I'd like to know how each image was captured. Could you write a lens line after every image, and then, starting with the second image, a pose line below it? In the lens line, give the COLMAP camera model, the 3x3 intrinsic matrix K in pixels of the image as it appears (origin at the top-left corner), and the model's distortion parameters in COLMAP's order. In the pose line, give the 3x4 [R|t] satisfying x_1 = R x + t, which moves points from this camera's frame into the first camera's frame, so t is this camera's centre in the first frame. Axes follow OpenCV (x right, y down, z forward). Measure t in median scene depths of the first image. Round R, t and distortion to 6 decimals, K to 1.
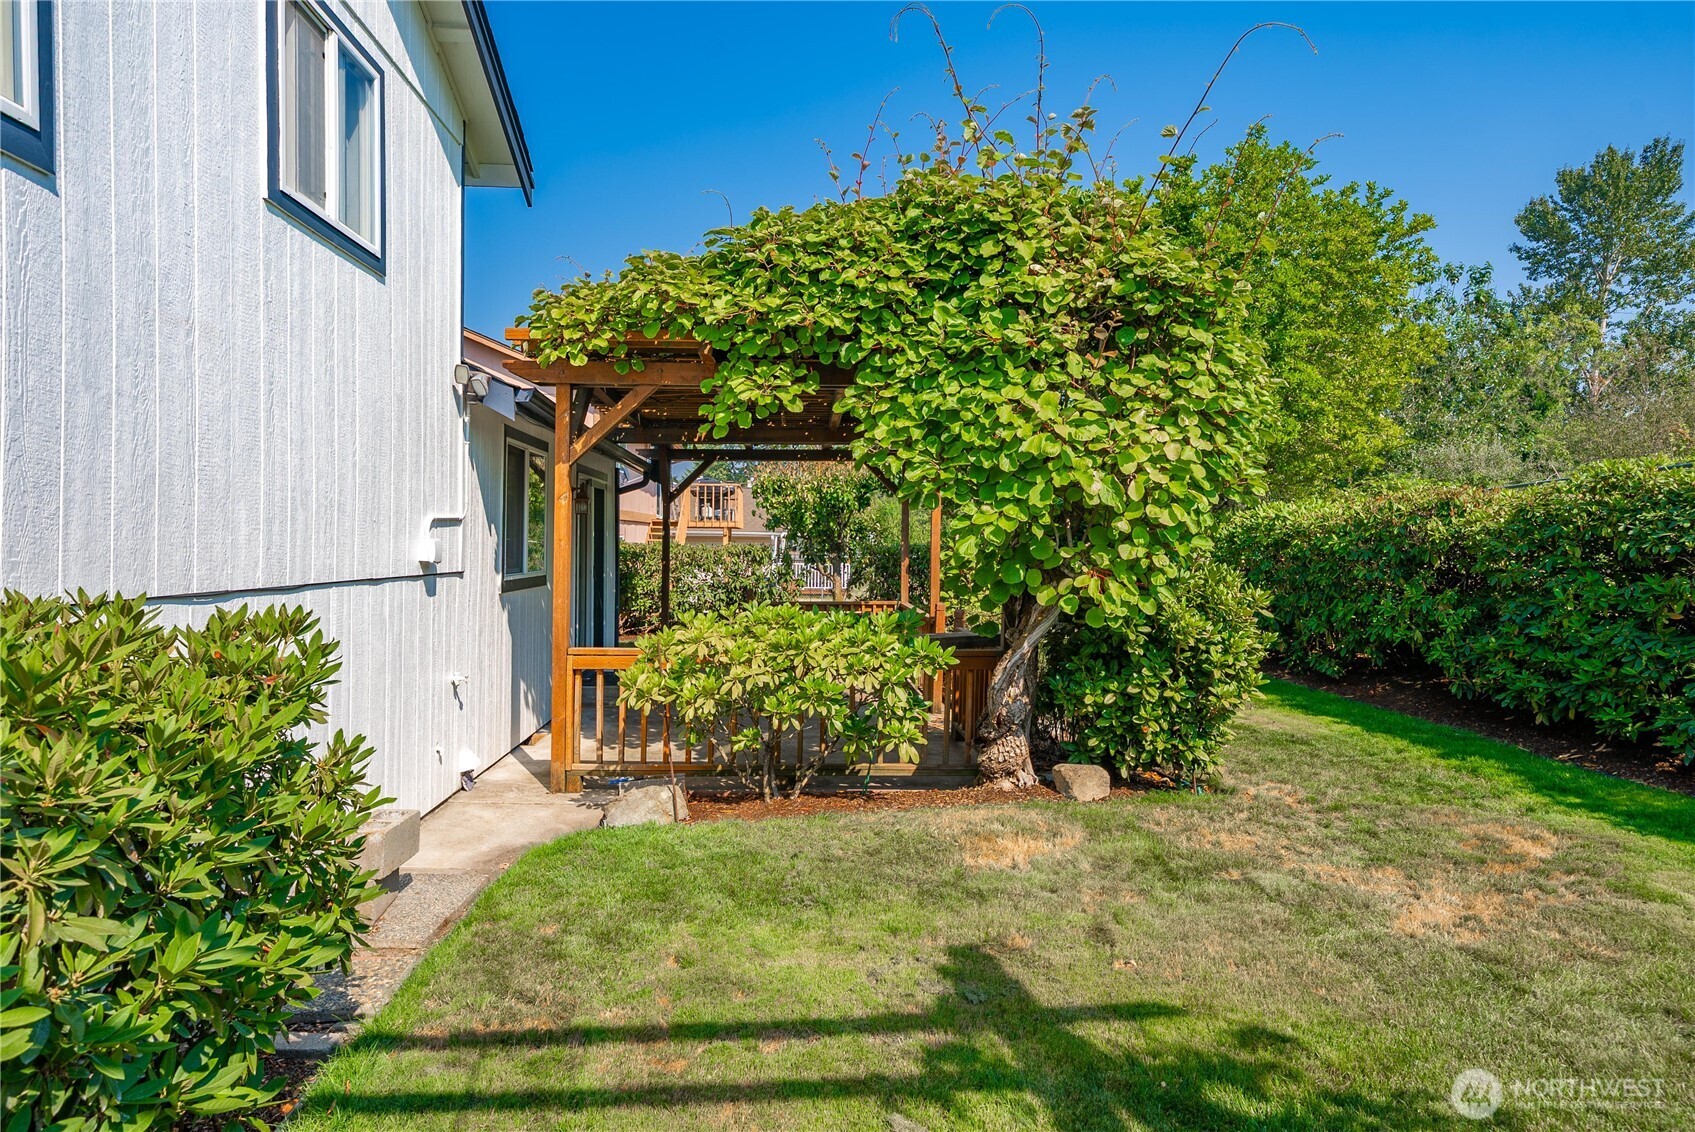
lens RADIAL K [[934.8, 0, 847.2], [0, 934.8, 558.0], [0, 0, 1]] dist [-0.000493, 0.000016]
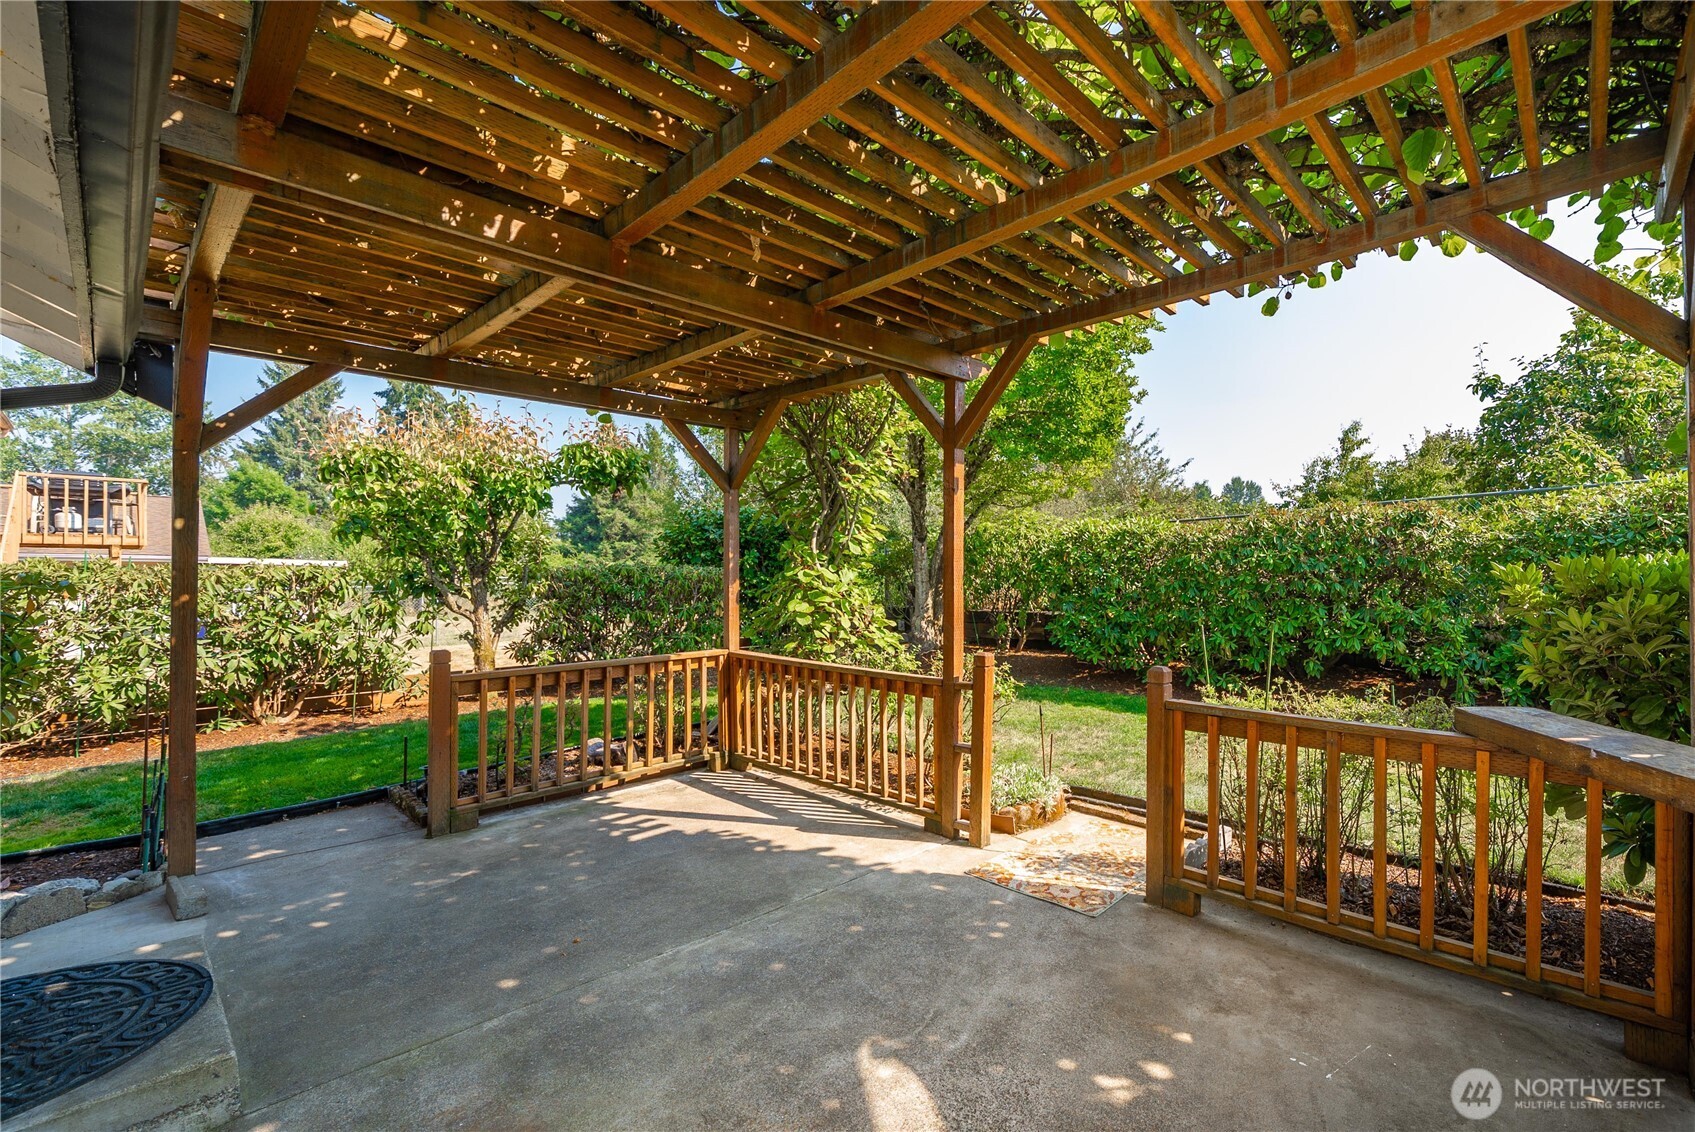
lens RADIAL K [[678.1, 0, 849.4], [0, 678.1, 576.5], [0, 0, 1]] dist [0.003085, 0.000192]
pose [[0.717542, -0.002379, 0.696511, -0.151978], [0.012074, 0.999886, -0.009023, 0.000226], [-0.696410, 0.014885, 0.717490, 0.479921]]
